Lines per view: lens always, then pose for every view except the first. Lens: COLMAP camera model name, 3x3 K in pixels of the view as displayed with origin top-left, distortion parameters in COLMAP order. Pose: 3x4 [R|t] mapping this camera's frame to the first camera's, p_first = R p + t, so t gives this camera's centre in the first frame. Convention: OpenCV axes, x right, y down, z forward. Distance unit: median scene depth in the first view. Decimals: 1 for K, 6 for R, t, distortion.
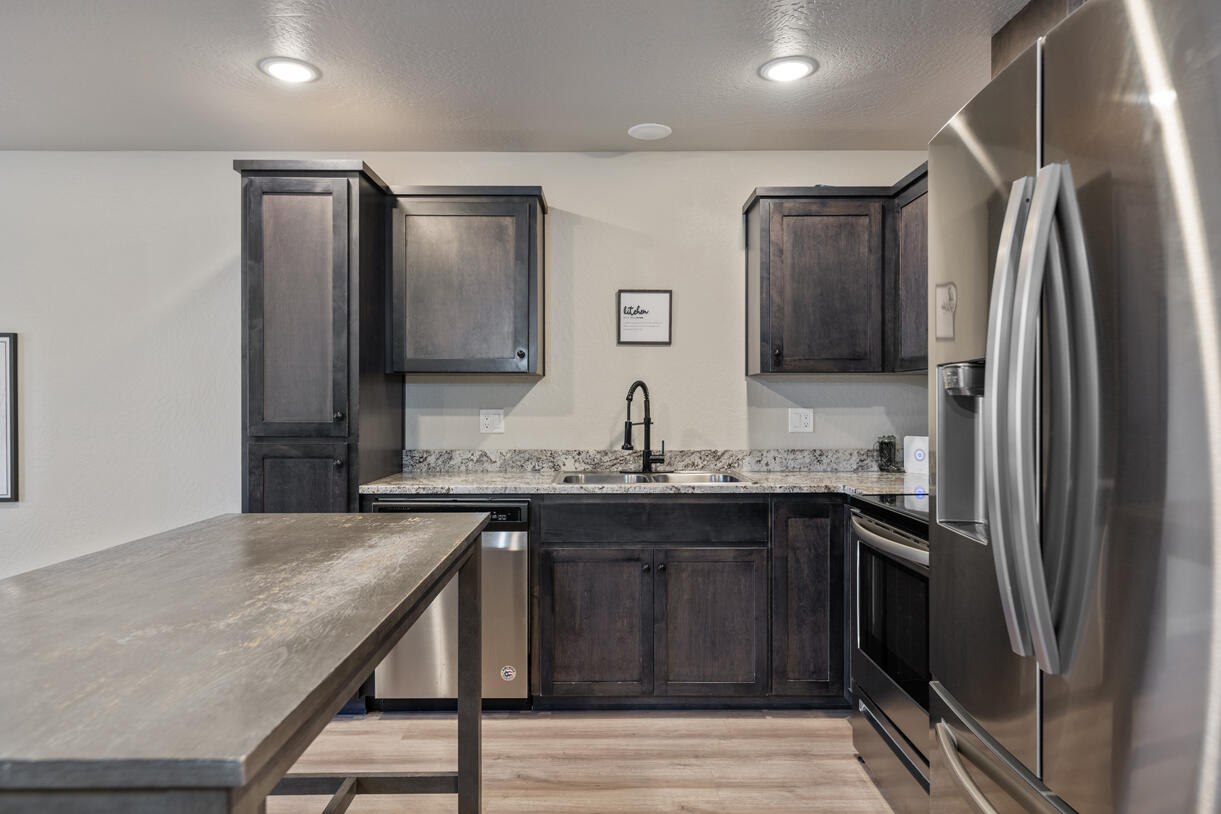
lens RADIAL K [[769.4, 0, 600.7], [0, 769.4, 407.9], [0, 0, 1]] dist [0.023567, -0.001207]
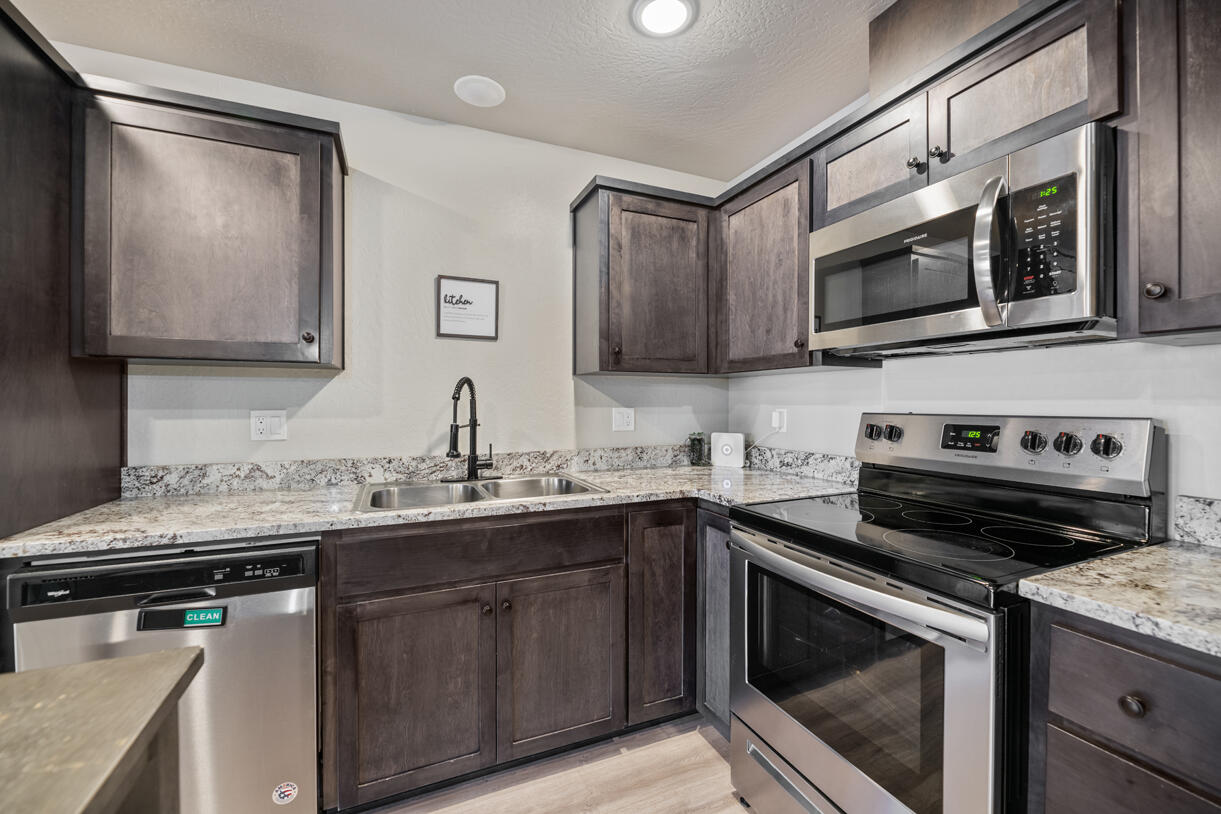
lens RADIAL K [[505.4, 0, 614.2], [0, 505.4, 404.9], [0, 0, 1]] dist [-0.005238, -0.001268]
pose [[0.915965, -0.000349, 0.401258, -0.026897], [0.000670, 1.000000, -0.000661, -0.003159], [-0.401258, 0.000875, 0.915965, 0.423543]]
